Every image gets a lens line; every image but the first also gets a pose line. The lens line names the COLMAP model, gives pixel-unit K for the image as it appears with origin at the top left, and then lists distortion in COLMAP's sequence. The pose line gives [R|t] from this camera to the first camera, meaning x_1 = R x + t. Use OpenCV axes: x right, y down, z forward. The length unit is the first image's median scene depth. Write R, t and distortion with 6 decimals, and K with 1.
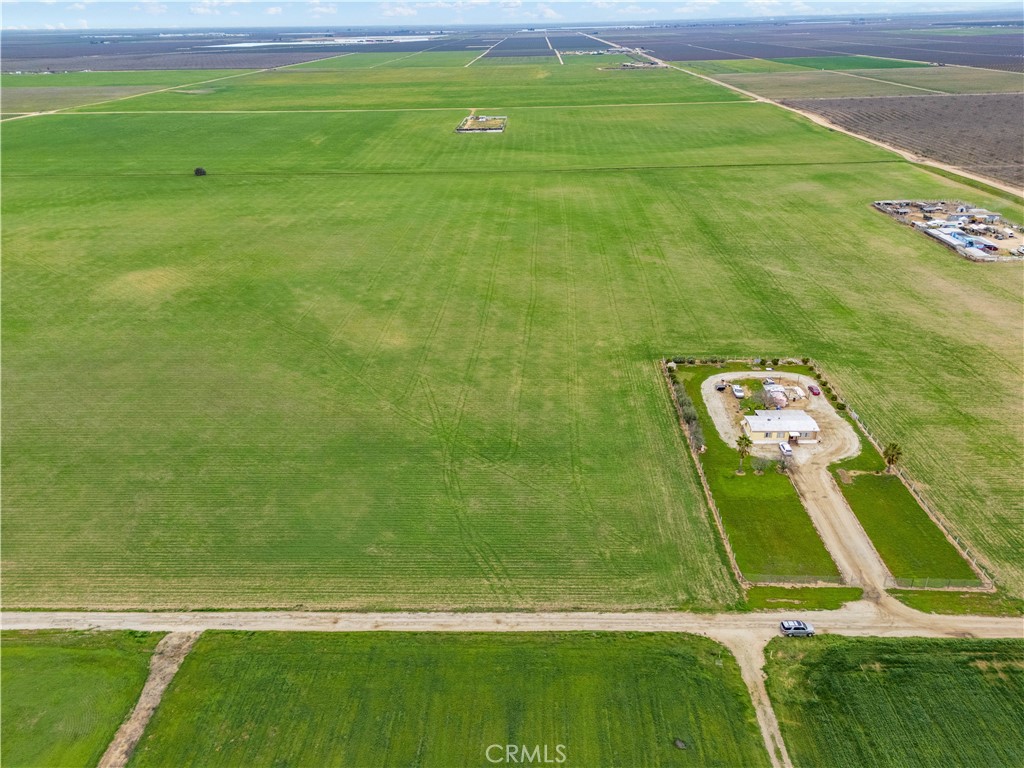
lens RADIAL K [[748.5, 0, 515.7], [0, 748.5, 391.5], [0, 0, 1]] dist [0.078377, -0.062244]
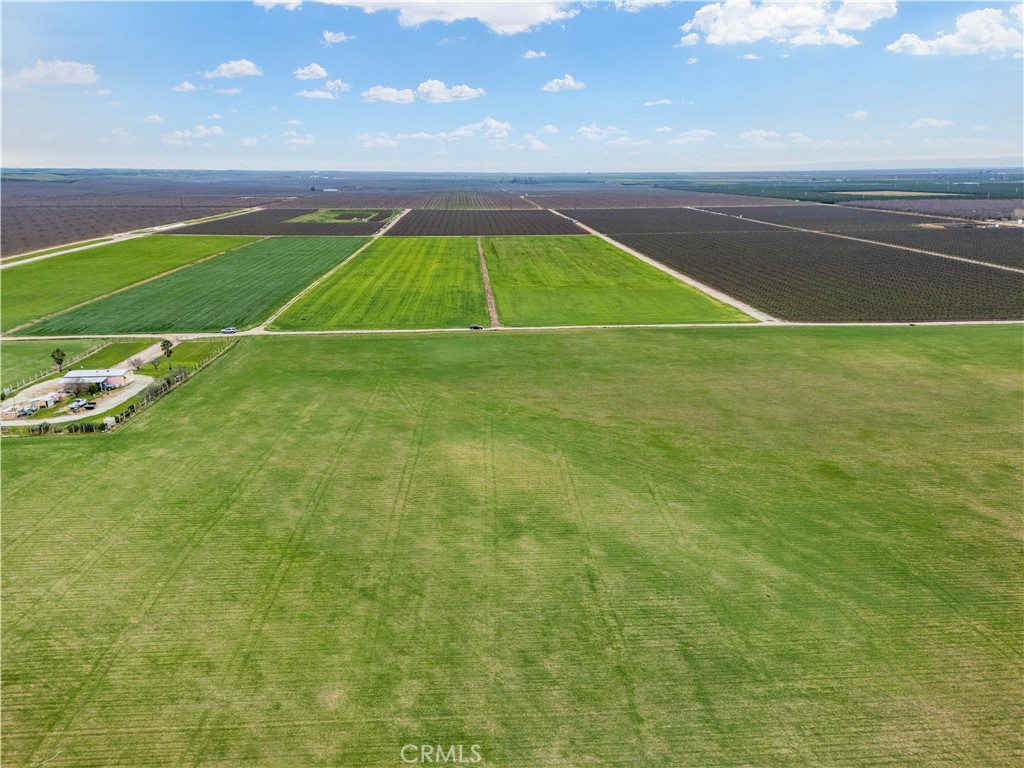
lens RADIAL K [[748.5, 0, 511.9], [0, 748.5, 387.1], [0, 0, 1]] dist [0.078377, -0.062244]
pose [[-0.996067, 0.048080, -0.074417, -0.205656], [-0.014346, 0.741328, 0.670989, -0.747314], [0.087429, 0.669418, -0.737723, 1.932816]]
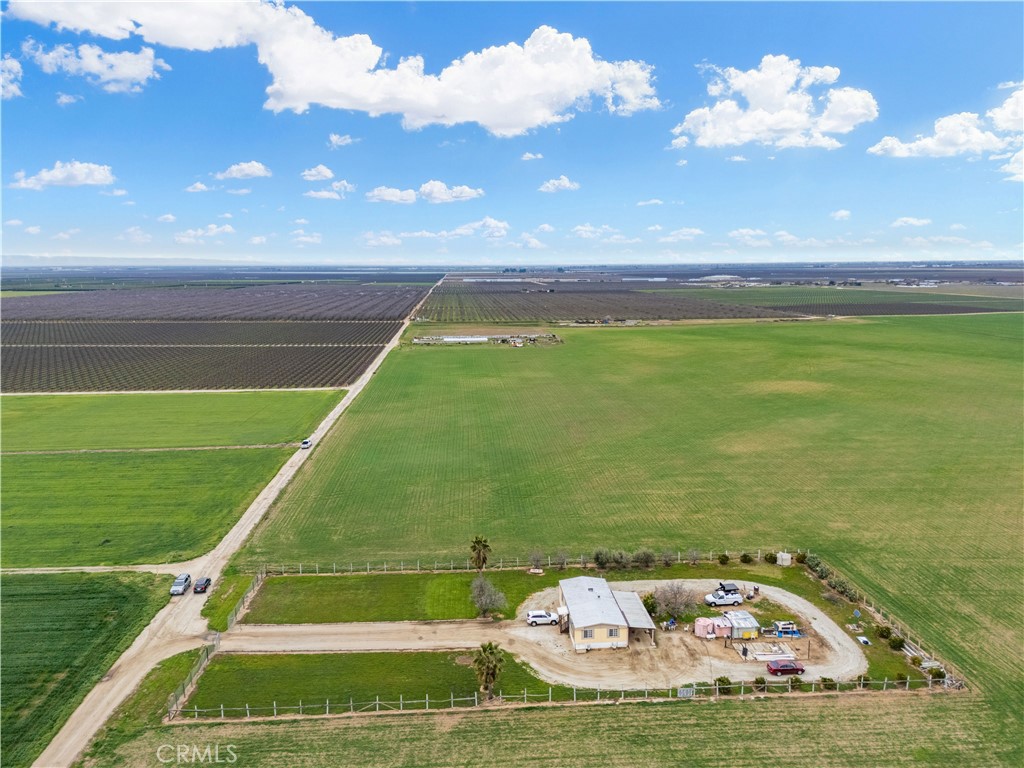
lens RADIAL K [[748.5, 0, 513.0], [0, 748.5, 388.7], [0, 0, 1]] dist [0.078377, -0.062244]
pose [[0.098604, 0.182245, -0.978296, 0.919880], [-0.434134, 0.892480, 0.122502, -0.165094], [0.895436, 0.412632, 0.167121, 0.750857]]
